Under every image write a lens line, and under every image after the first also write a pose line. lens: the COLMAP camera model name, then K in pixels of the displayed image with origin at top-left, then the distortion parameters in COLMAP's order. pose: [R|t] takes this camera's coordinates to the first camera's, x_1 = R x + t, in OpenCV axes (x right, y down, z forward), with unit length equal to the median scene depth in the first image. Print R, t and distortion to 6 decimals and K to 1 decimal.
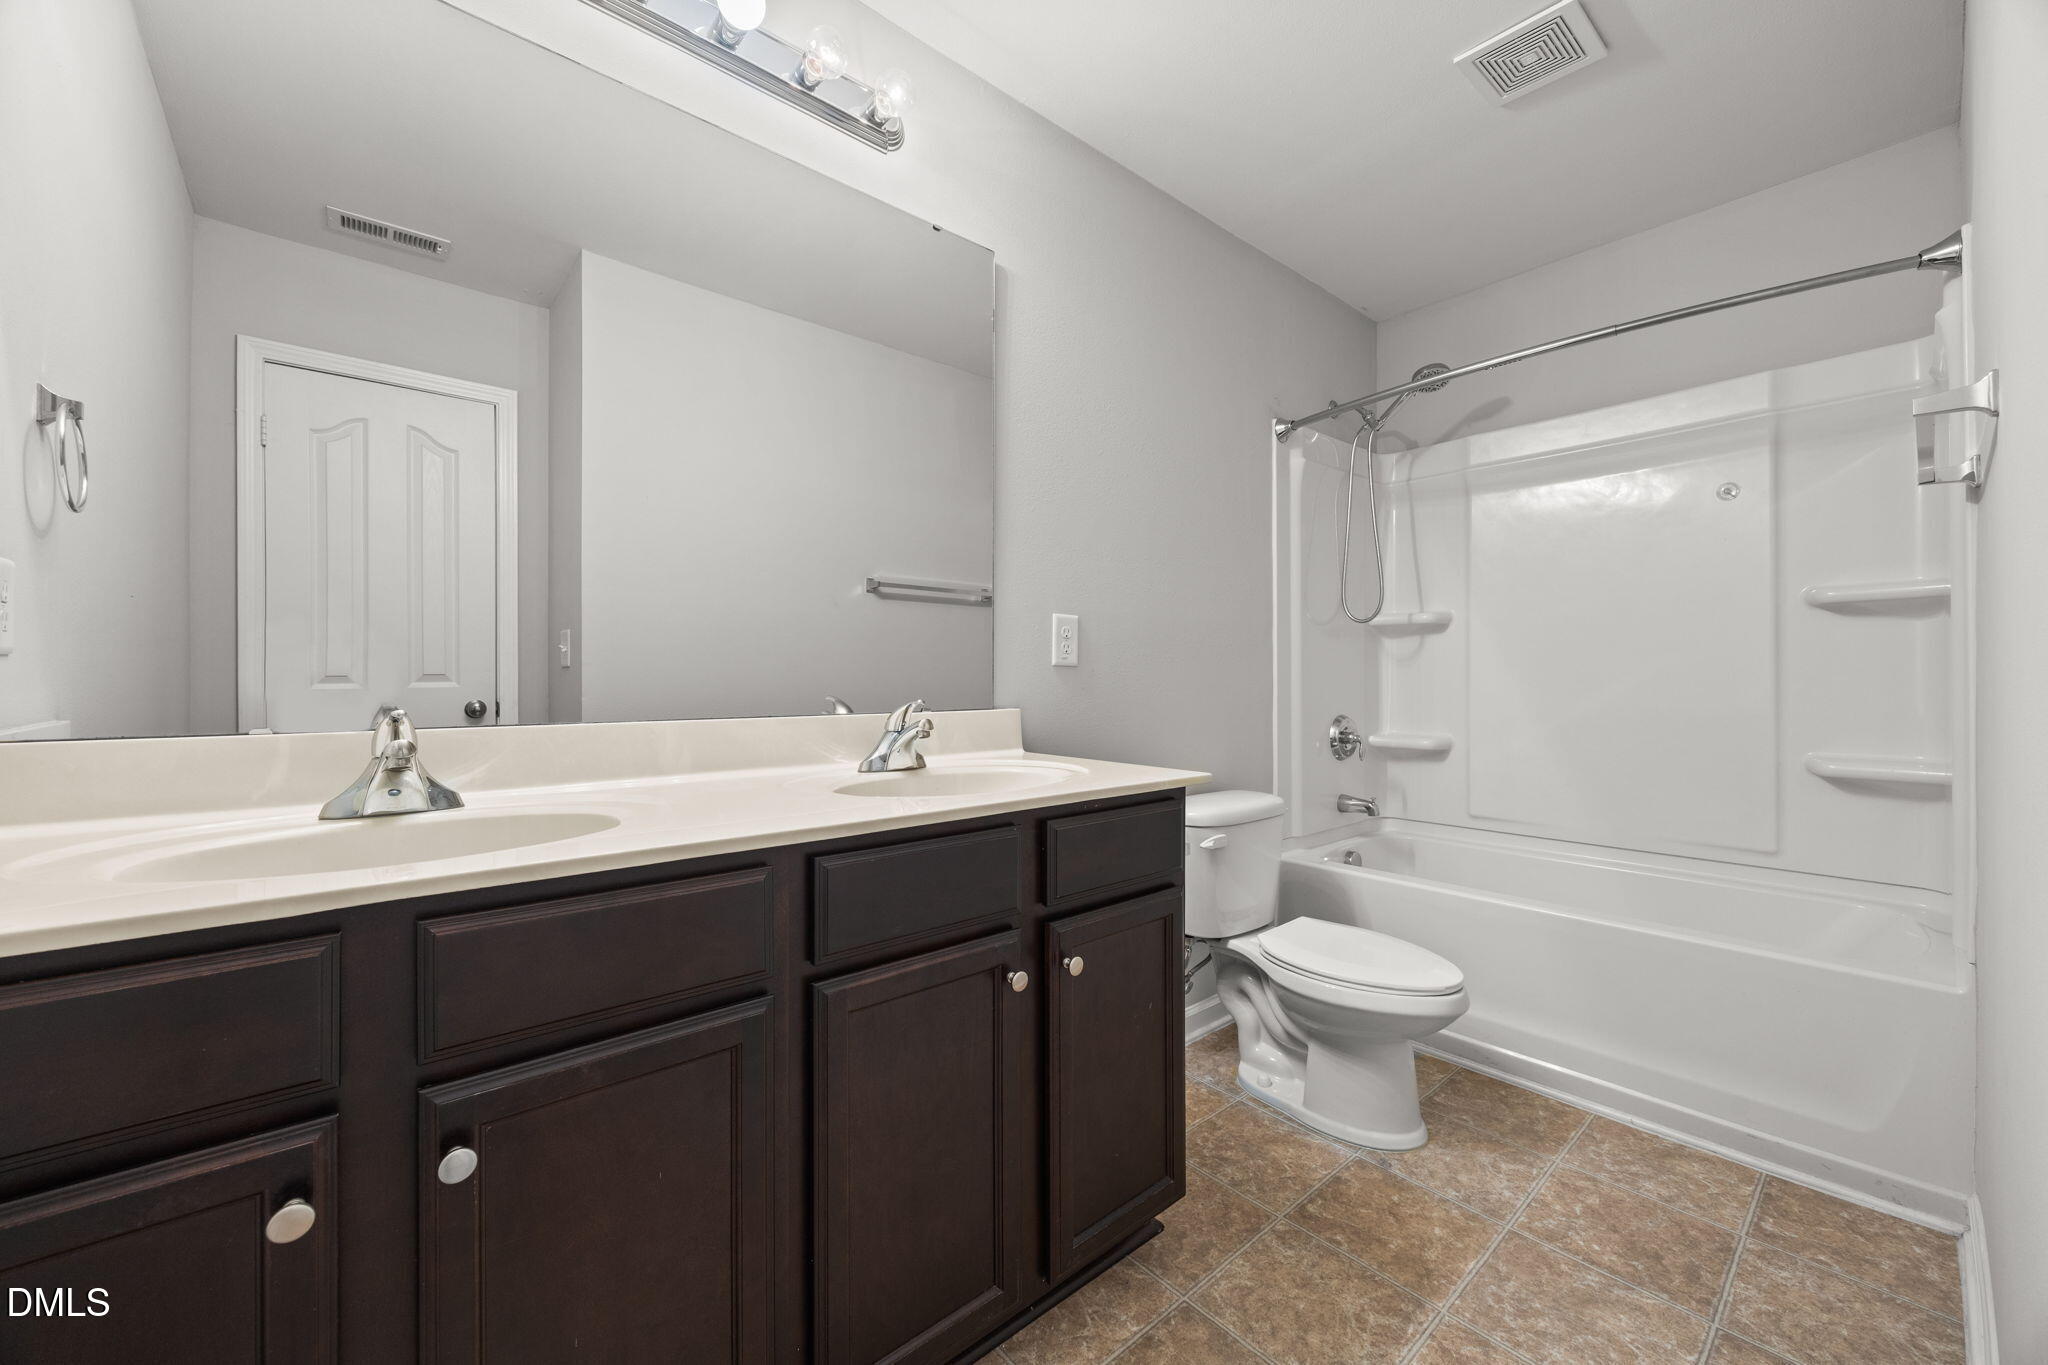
lens RADIAL K [[794.6, 0, 1020.8], [0, 794.6, 667.3], [0, 0, 1]] dist [-0.002975, -0.000259]
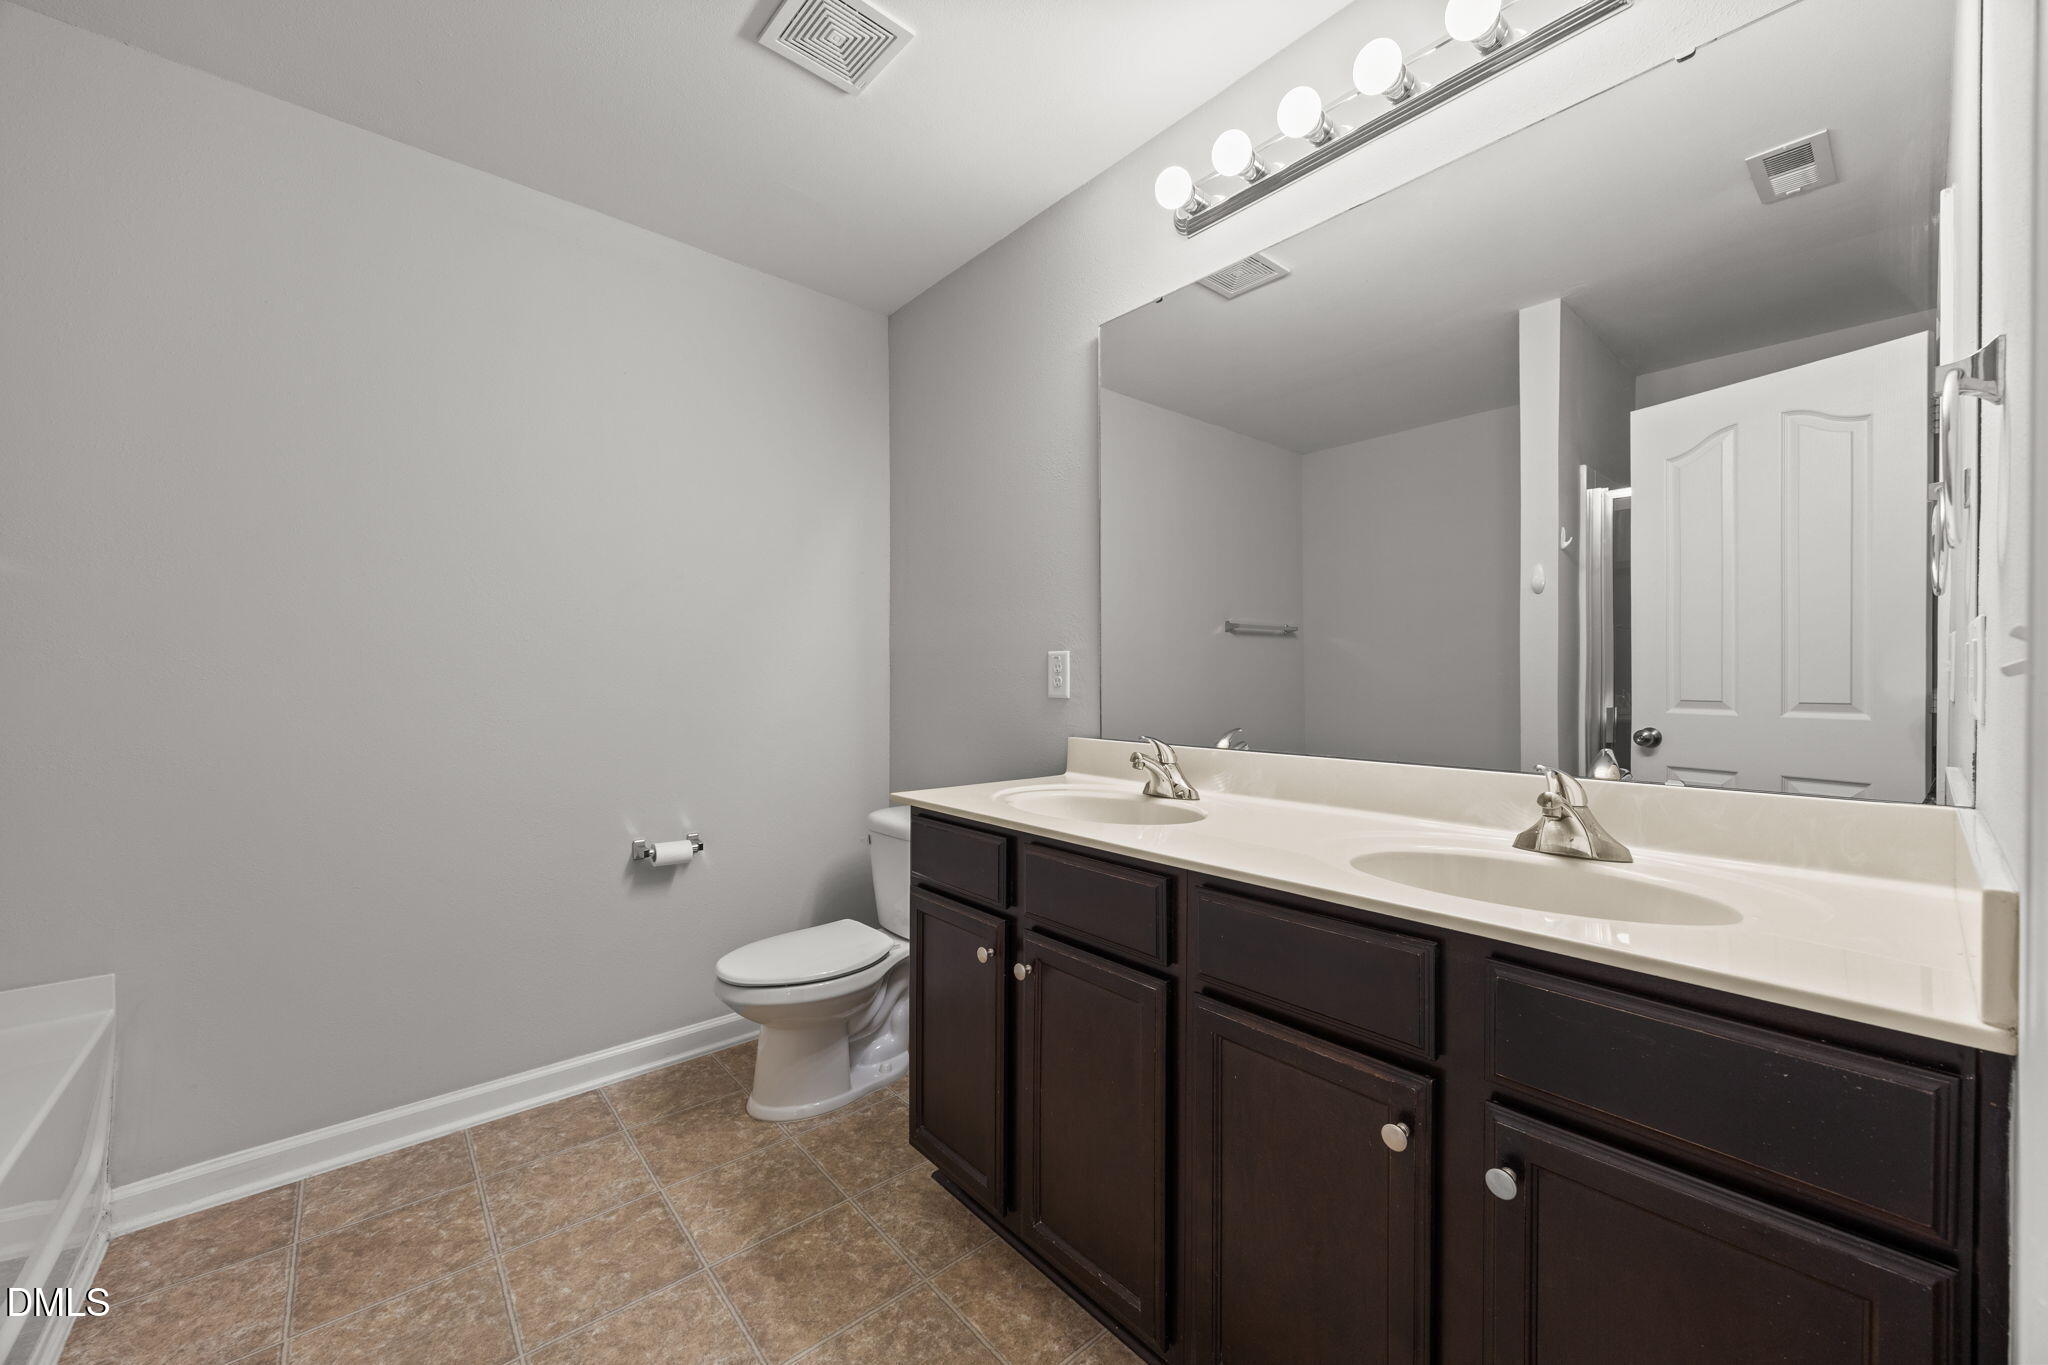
lens RADIAL K [[794.6, 0, 1013.0], [0, 794.6, 682.3], [0, 0, 1]] dist [-0.002975, -0.000259]
pose [[-0.022261, 0.000754, -0.999752, 1.704449], [-0.012457, 0.999922, 0.001031, -0.027637], [0.999675, 0.012477, -0.022250, 1.747833]]
